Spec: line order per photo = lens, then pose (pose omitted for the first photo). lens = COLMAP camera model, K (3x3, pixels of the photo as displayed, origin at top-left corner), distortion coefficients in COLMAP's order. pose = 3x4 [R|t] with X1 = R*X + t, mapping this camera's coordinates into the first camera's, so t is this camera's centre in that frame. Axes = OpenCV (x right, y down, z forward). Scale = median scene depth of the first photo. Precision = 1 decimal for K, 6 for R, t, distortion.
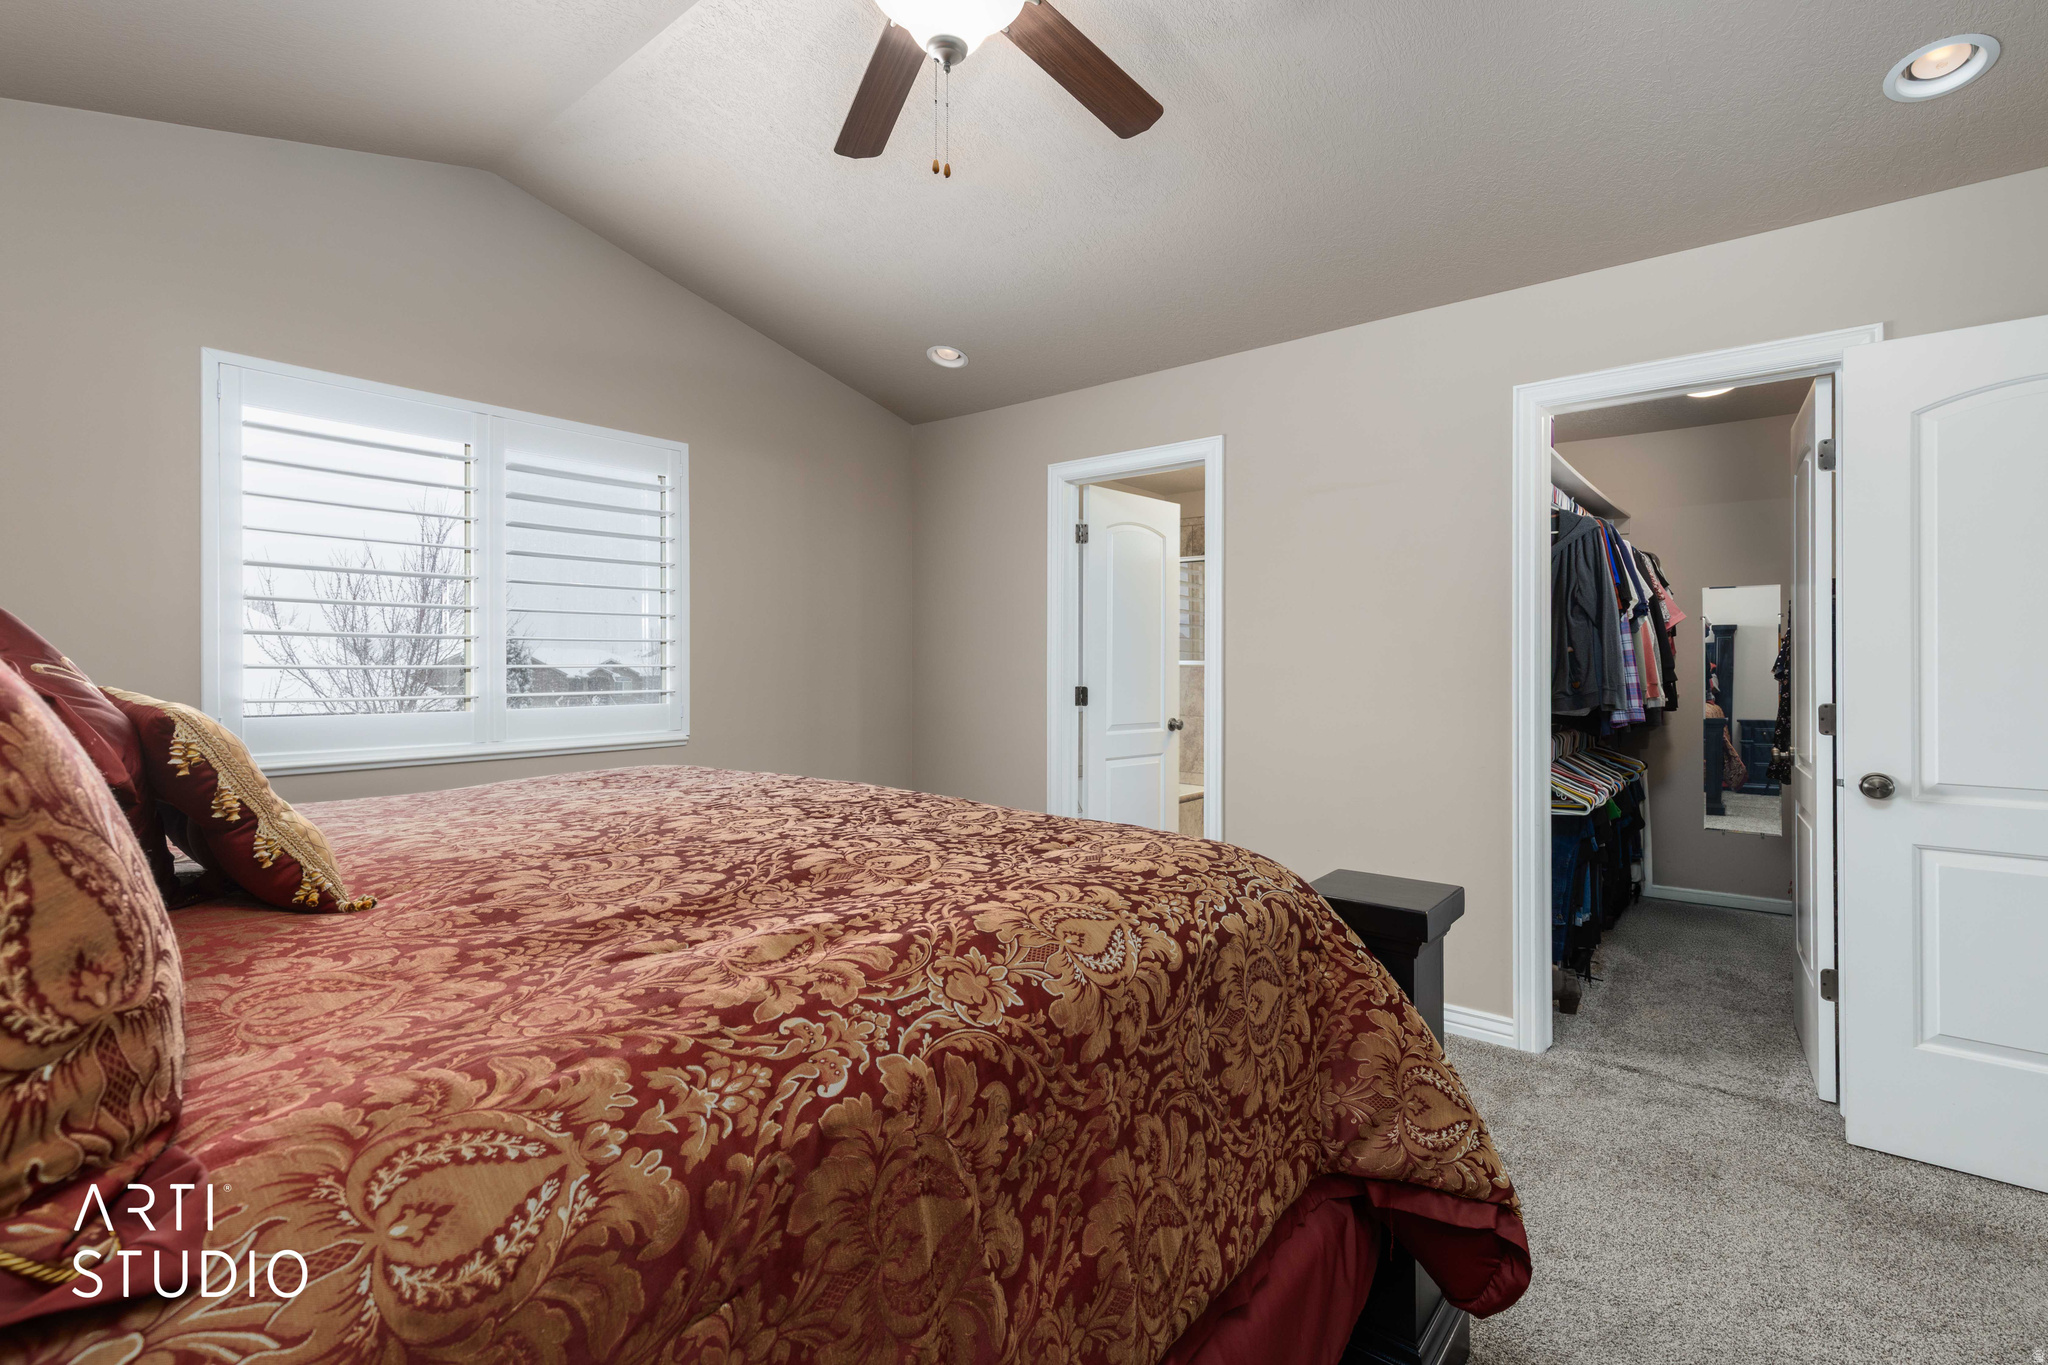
lens RADIAL K [[937.2, 0, 1017.2], [0, 937.2, 678.5], [0, 0, 1]] dist [0.011322, -0.000843]
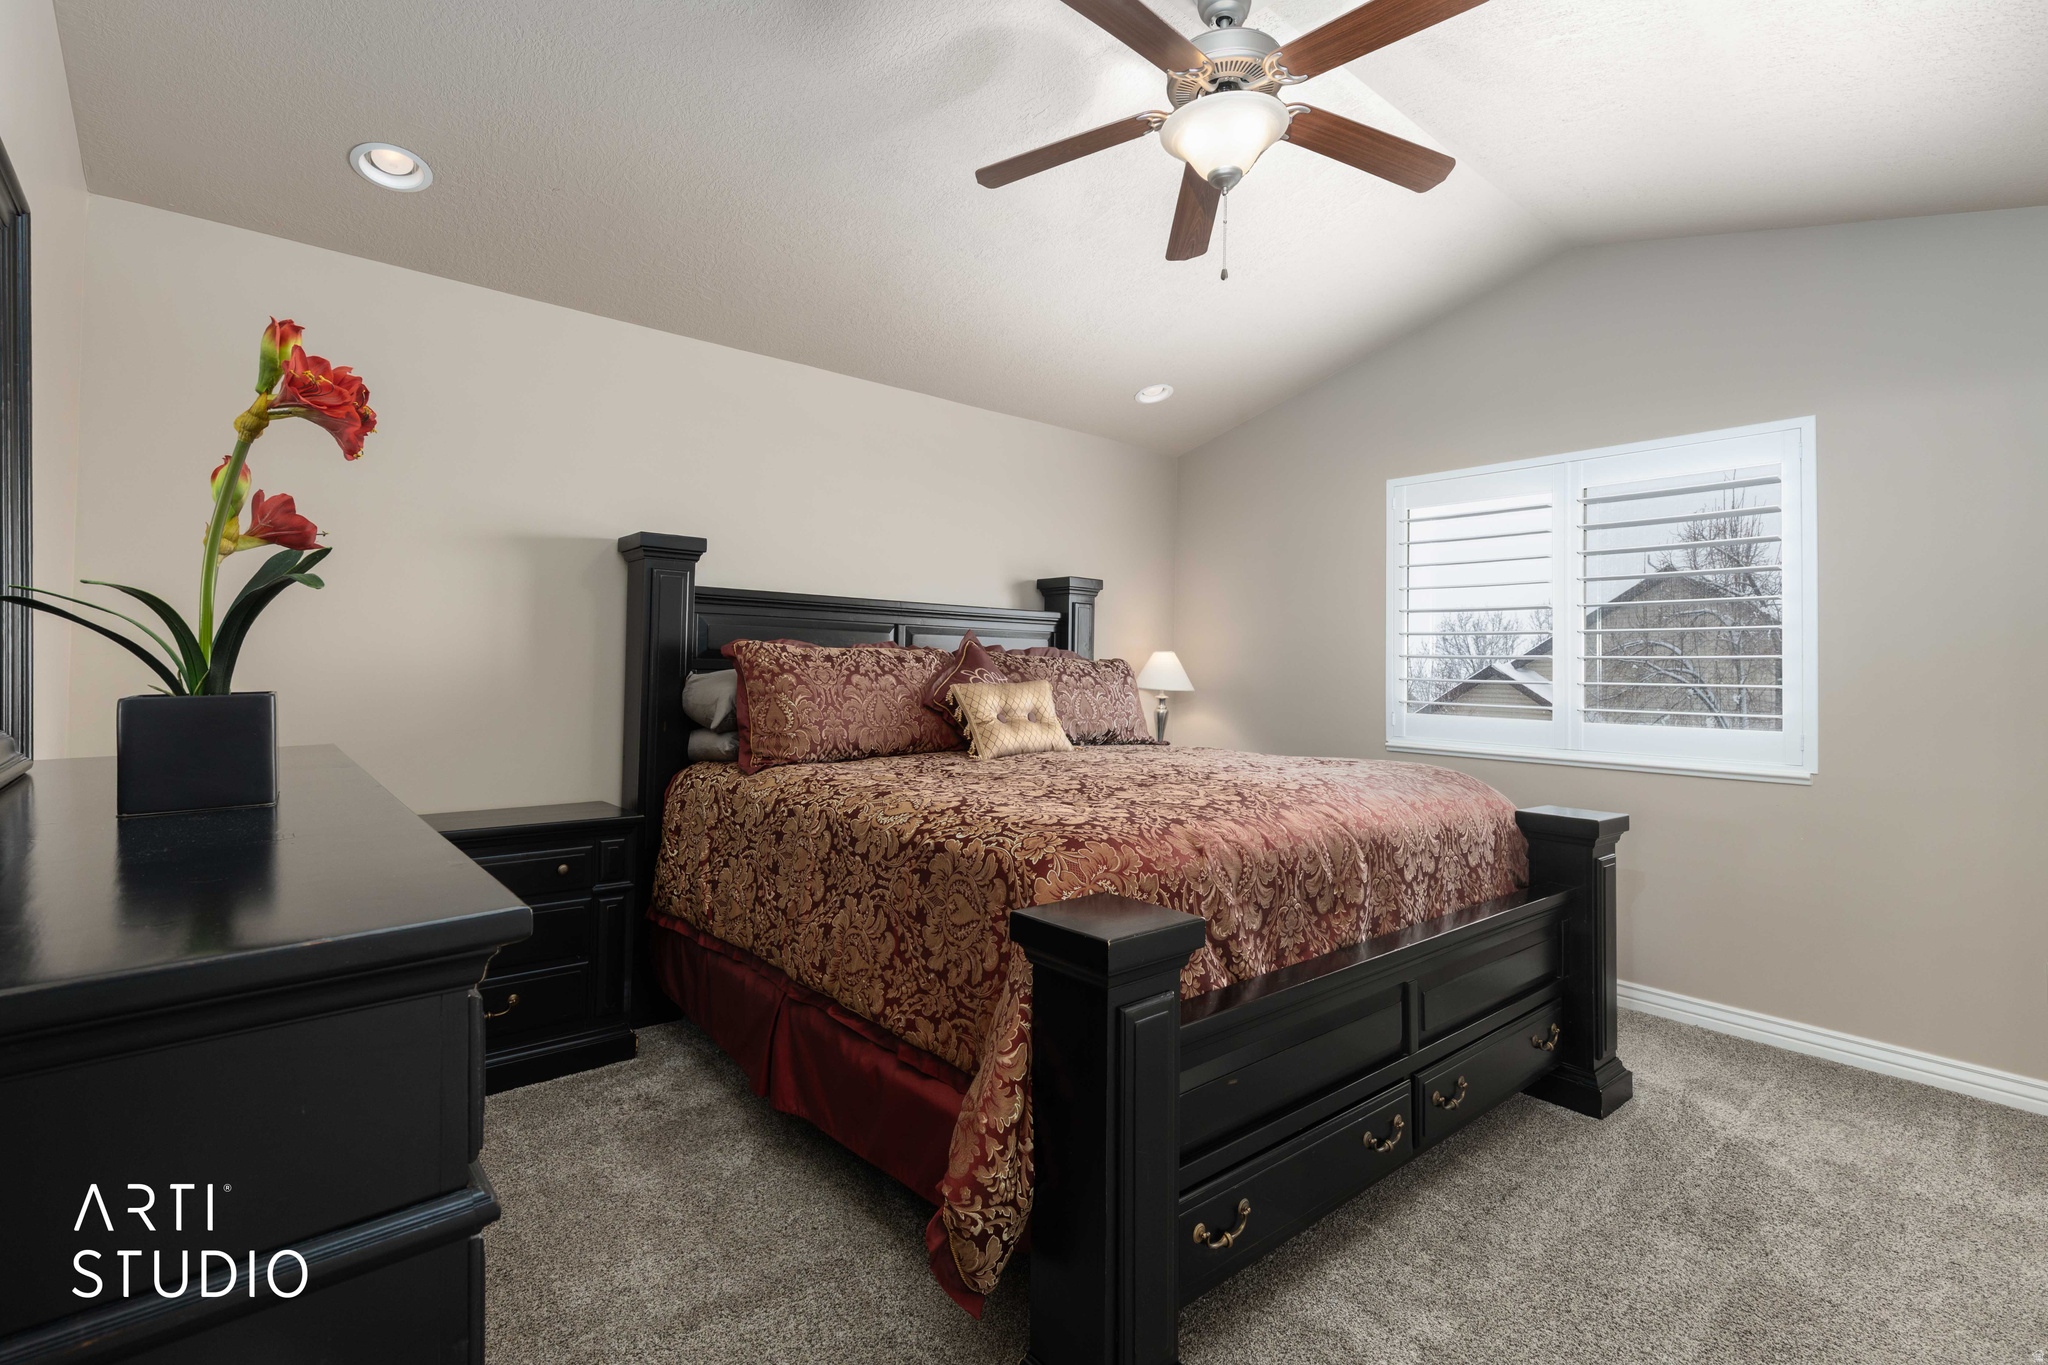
lens RADIAL K [[937.2, 0, 1017.2], [0, 937.2, 678.5], [0, 0, 1]] dist [0.011322, -0.000843]
pose [[-0.178698, 0.005461, -0.983889, 1.189057], [-0.035765, 0.999288, 0.012043, -0.014613], [0.983254, 0.037341, -0.178375, 0.972857]]
